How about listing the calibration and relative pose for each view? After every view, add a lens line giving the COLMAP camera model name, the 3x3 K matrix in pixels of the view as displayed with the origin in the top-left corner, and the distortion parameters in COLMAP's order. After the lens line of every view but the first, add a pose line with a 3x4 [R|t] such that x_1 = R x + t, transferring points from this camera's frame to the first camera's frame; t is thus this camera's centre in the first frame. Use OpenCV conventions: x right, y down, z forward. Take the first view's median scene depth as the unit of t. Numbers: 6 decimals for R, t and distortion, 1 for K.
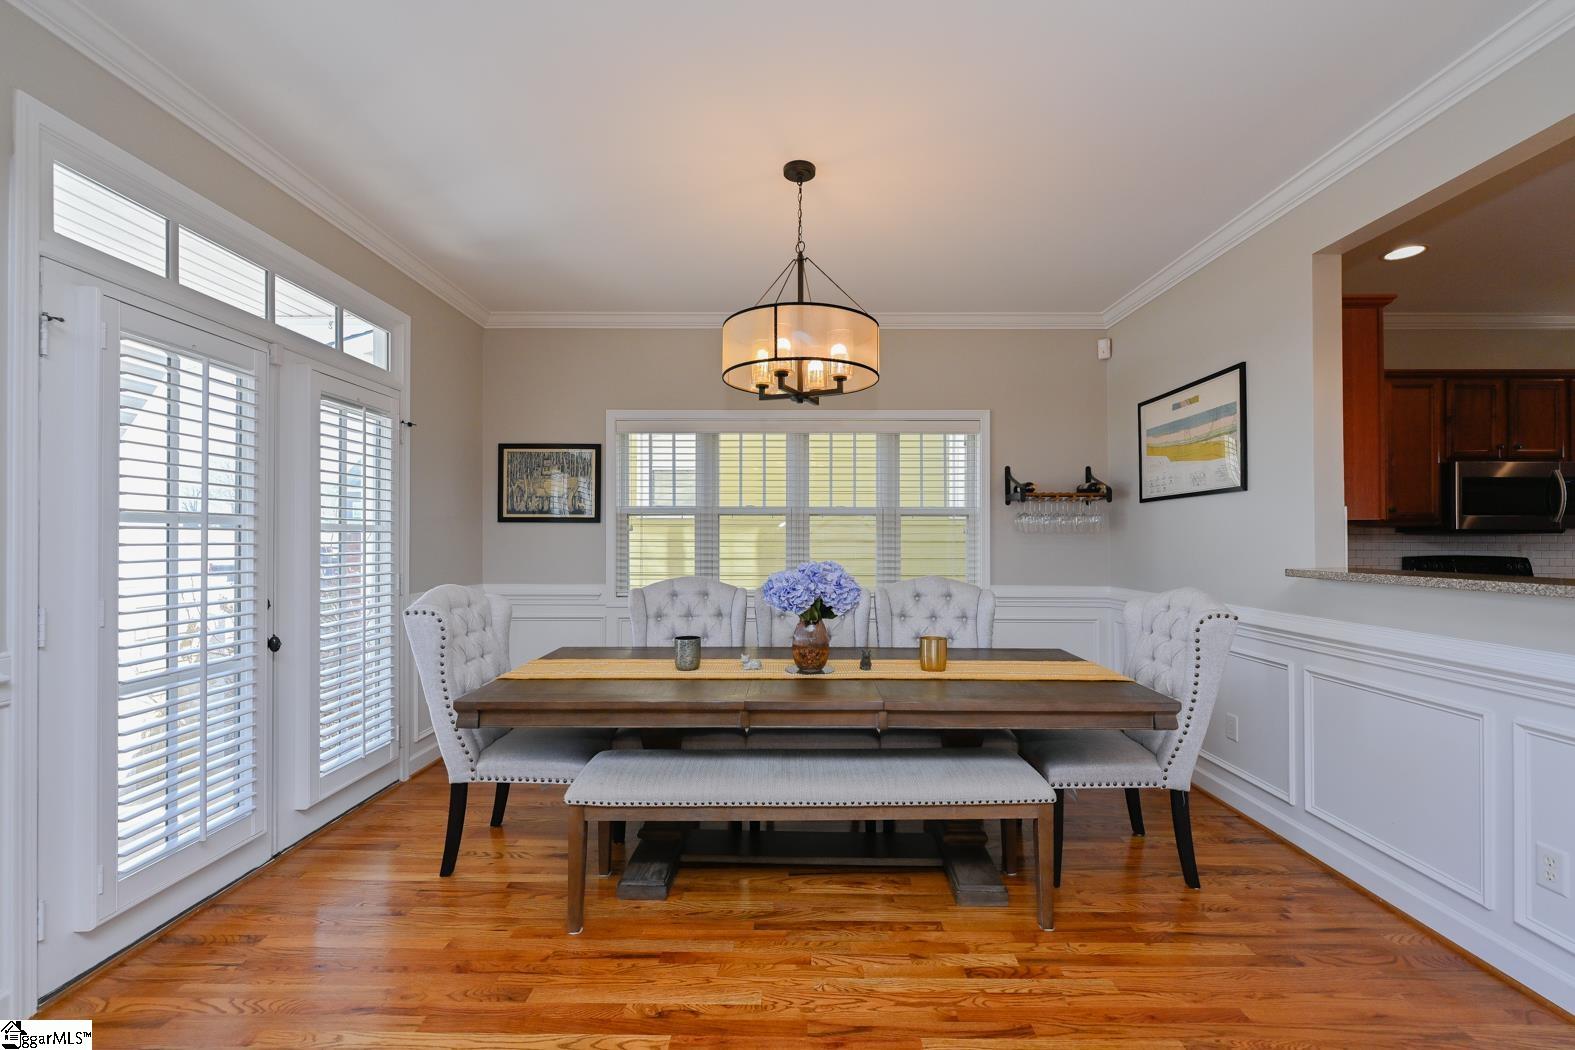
lens RADIAL K [[661.3, 0, 787.3], [0, 661.3, 530.8], [0, 0, 1]] dist [0.002225, 0.000158]
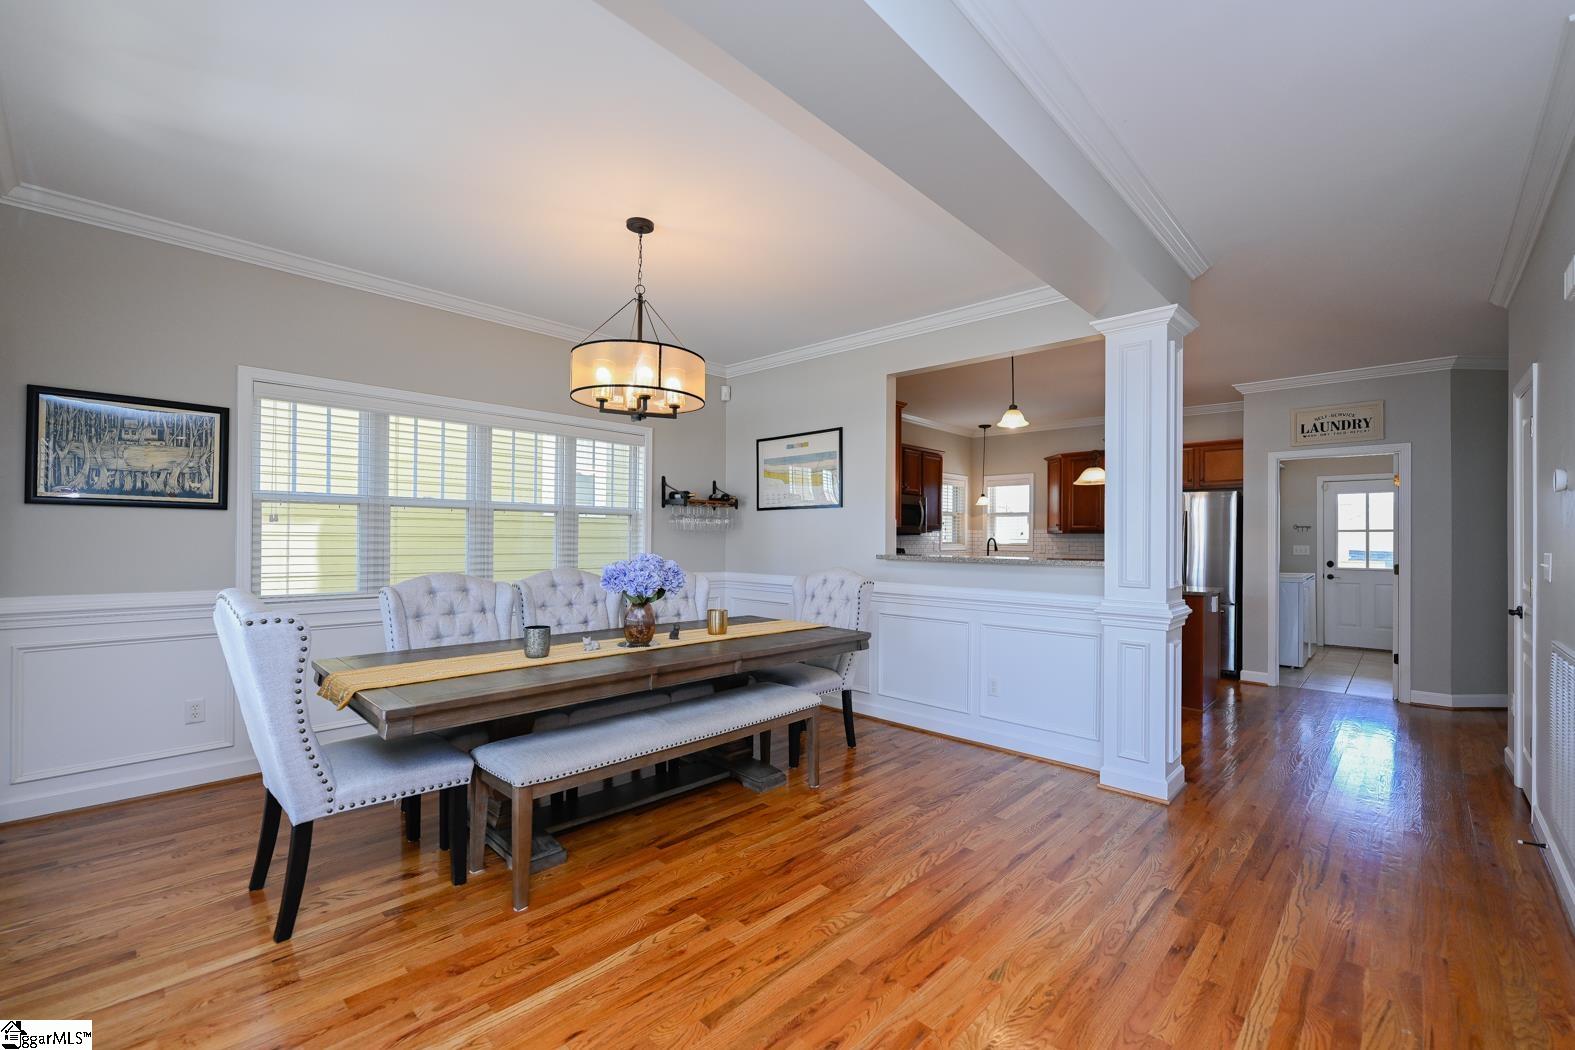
lens RADIAL K [[661.3, 0, 787.3], [0, 661.3, 530.8], [0, 0, 1]] dist [0.002225, 0.000158]
pose [[0.688539, 0.013582, 0.725072, -0.515063], [-0.019290, 0.999814, -0.000411, -0.000142], [-0.724943, -0.013703, 0.688673, -0.012902]]
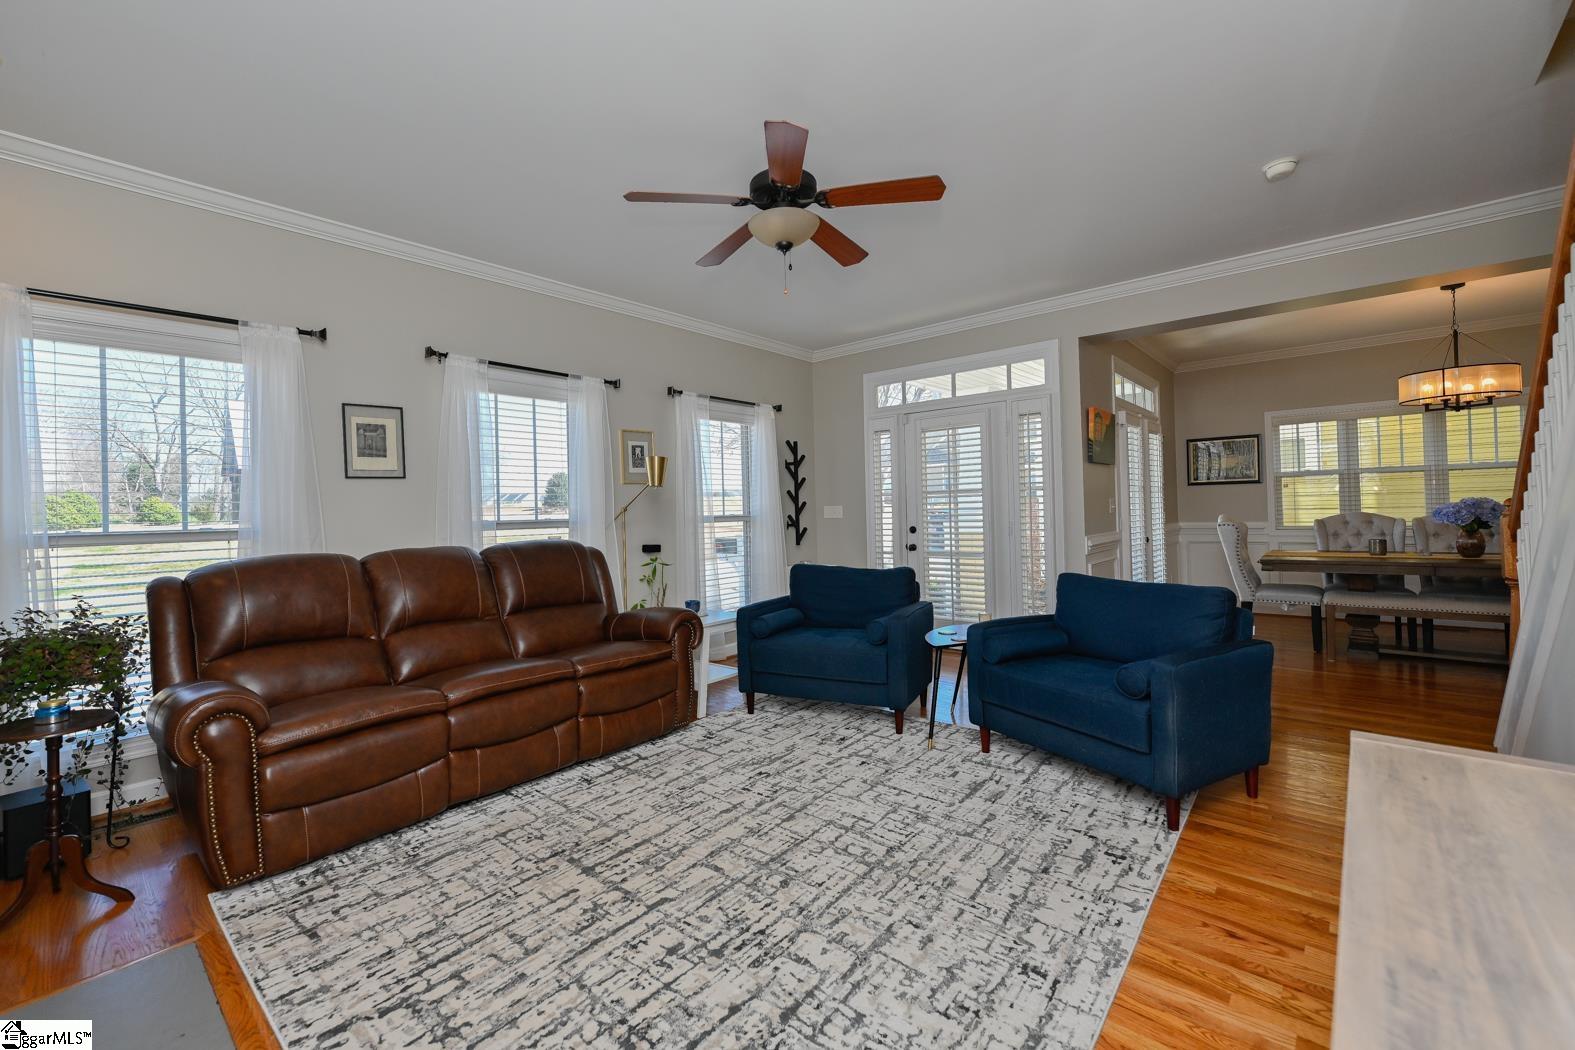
lens RADIAL K [[650.1, 0, 770.1], [0, 650.1, 507.2], [0, 0, 1]] dist [-0.000158, -0.000026]
pose [[0.741339, -0.021352, -0.670791, -0.149071], [0.034828, 0.999371, 0.006680, -0.007694], [0.670226, -0.028315, 0.741616, -1.271464]]
